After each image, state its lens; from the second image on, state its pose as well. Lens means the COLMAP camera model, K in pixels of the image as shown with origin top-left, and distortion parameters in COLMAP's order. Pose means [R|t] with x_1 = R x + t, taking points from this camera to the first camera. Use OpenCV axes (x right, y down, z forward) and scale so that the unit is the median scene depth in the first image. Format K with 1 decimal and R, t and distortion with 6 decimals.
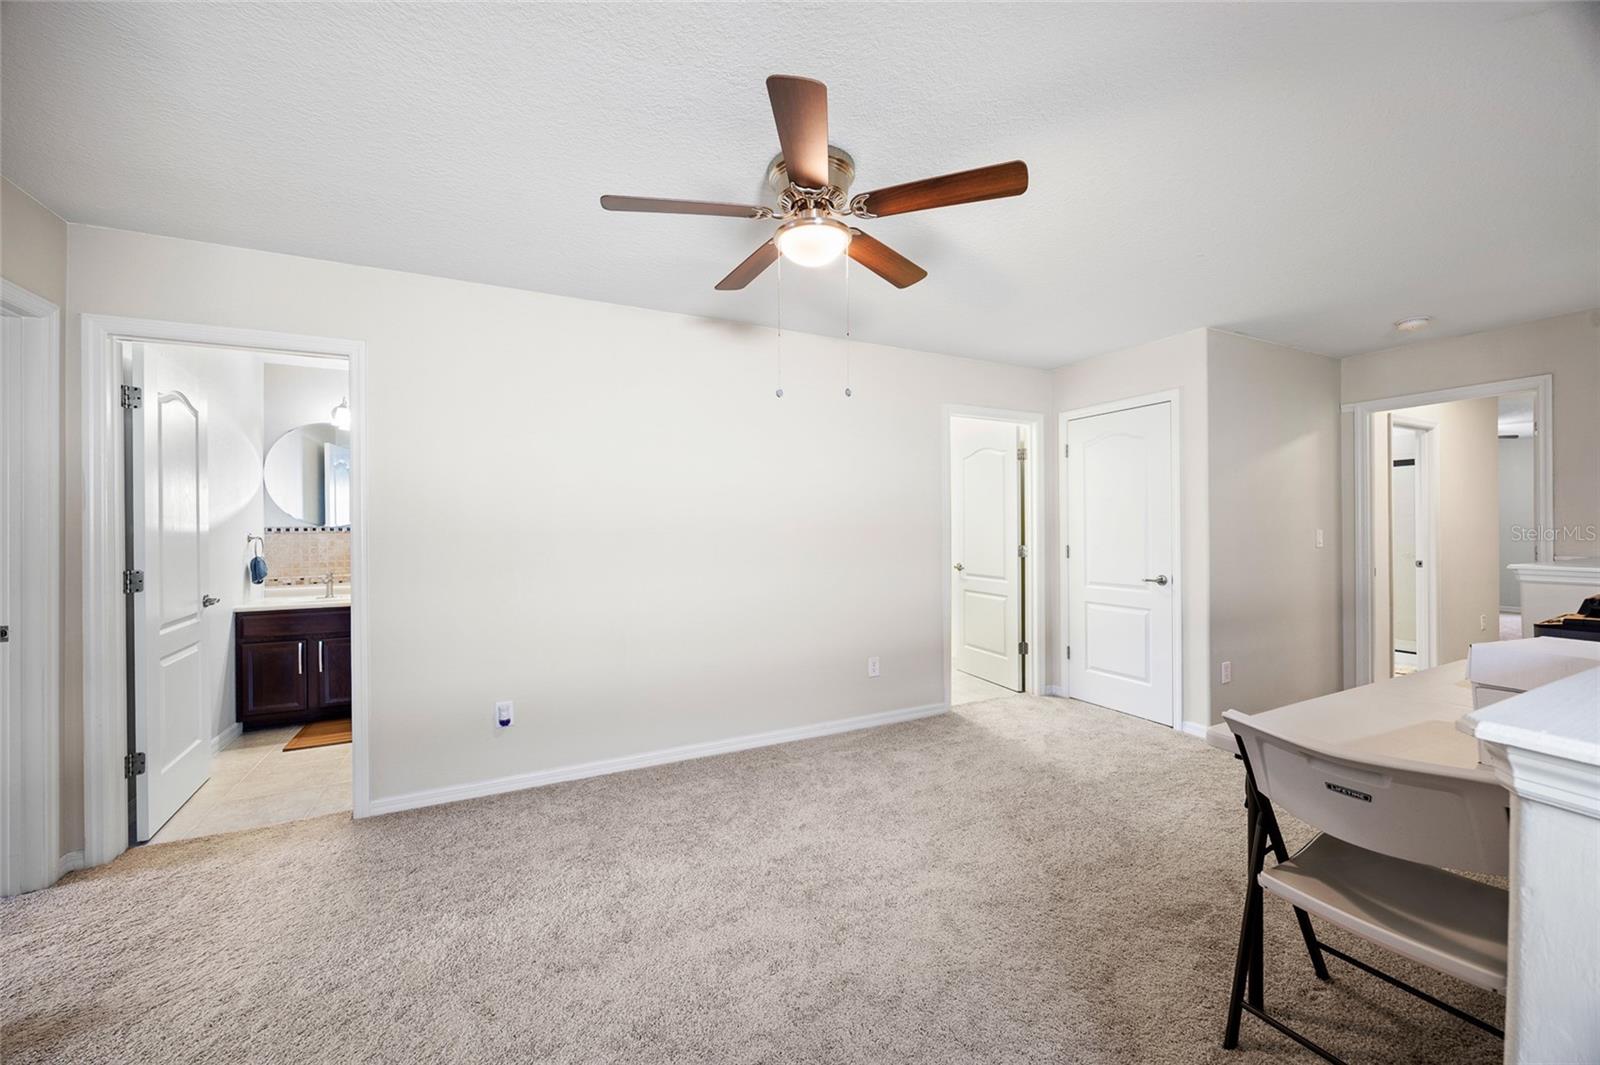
lens RADIAL K [[613.5, 0, 811.9], [0, 613.5, 532.2], [0, 0, 1]] dist [-0.002972, -0.000091]
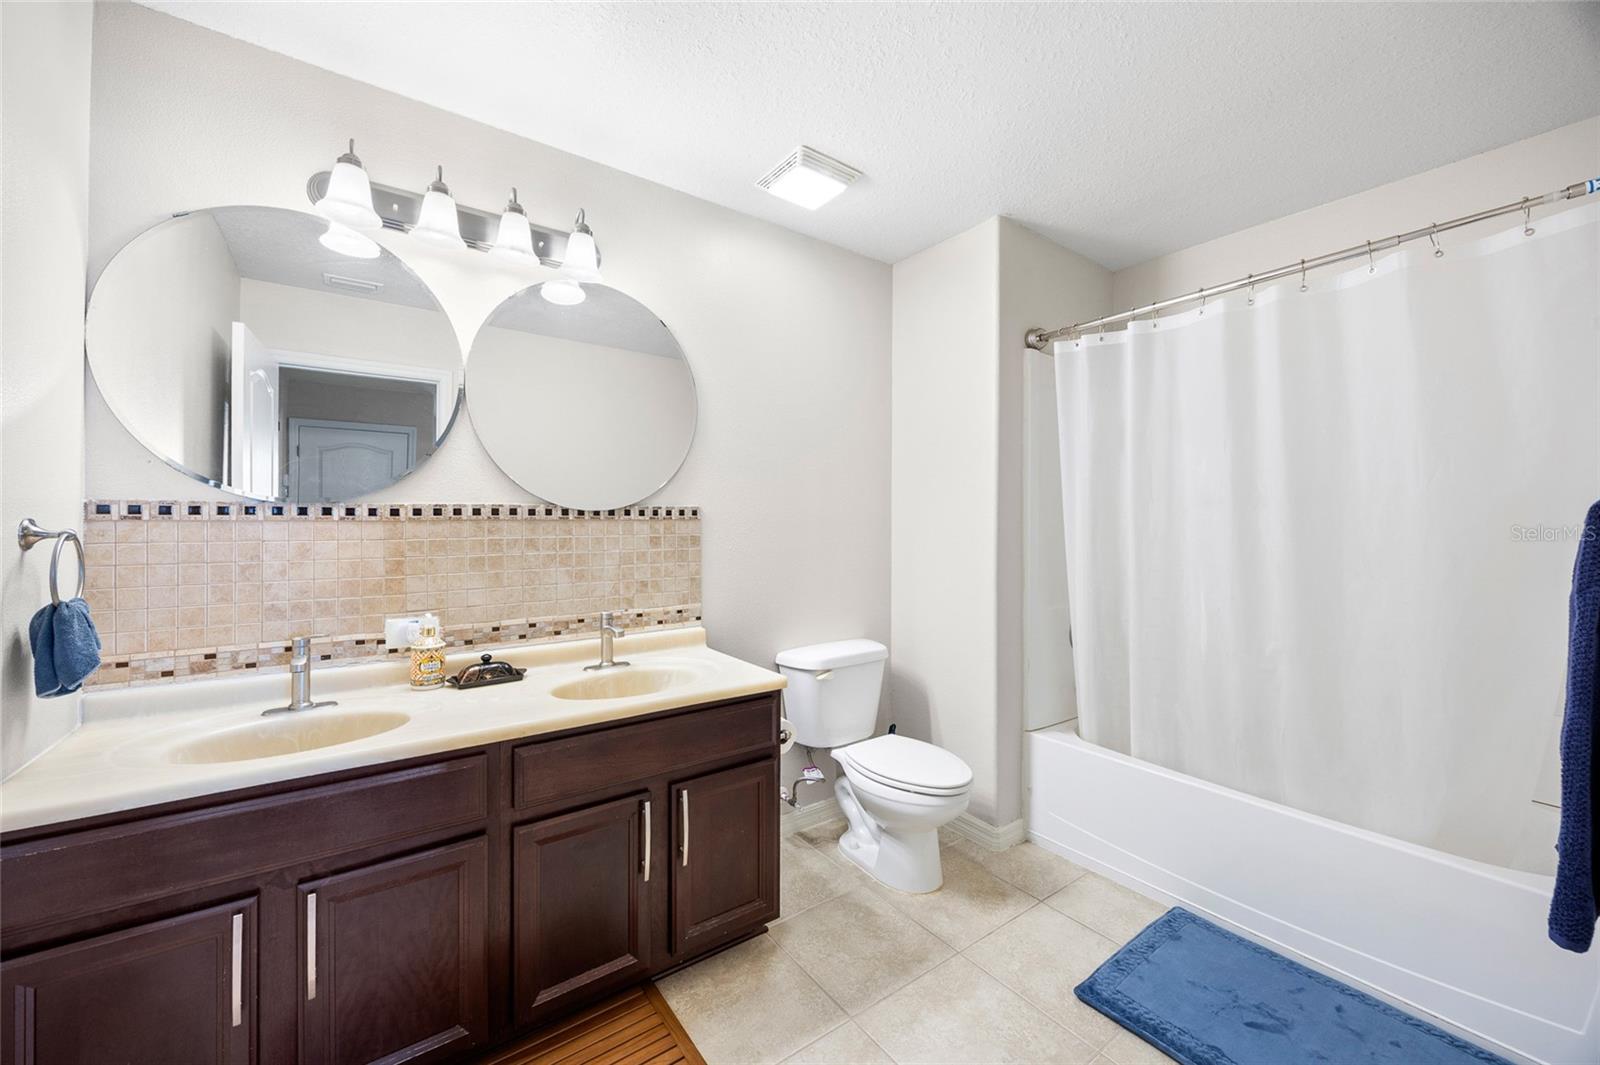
lens RADIAL K [[613.5, 0, 788.0], [0, 613.5, 526.3], [0, 0, 1]] dist [-0.002972, -0.000091]
pose [[0.990535, -0.004125, 0.137200, -0.568482], [0.005469, 0.999941, -0.009421, 0.009498], [-0.137153, 0.010082, 0.990499, 0.626905]]
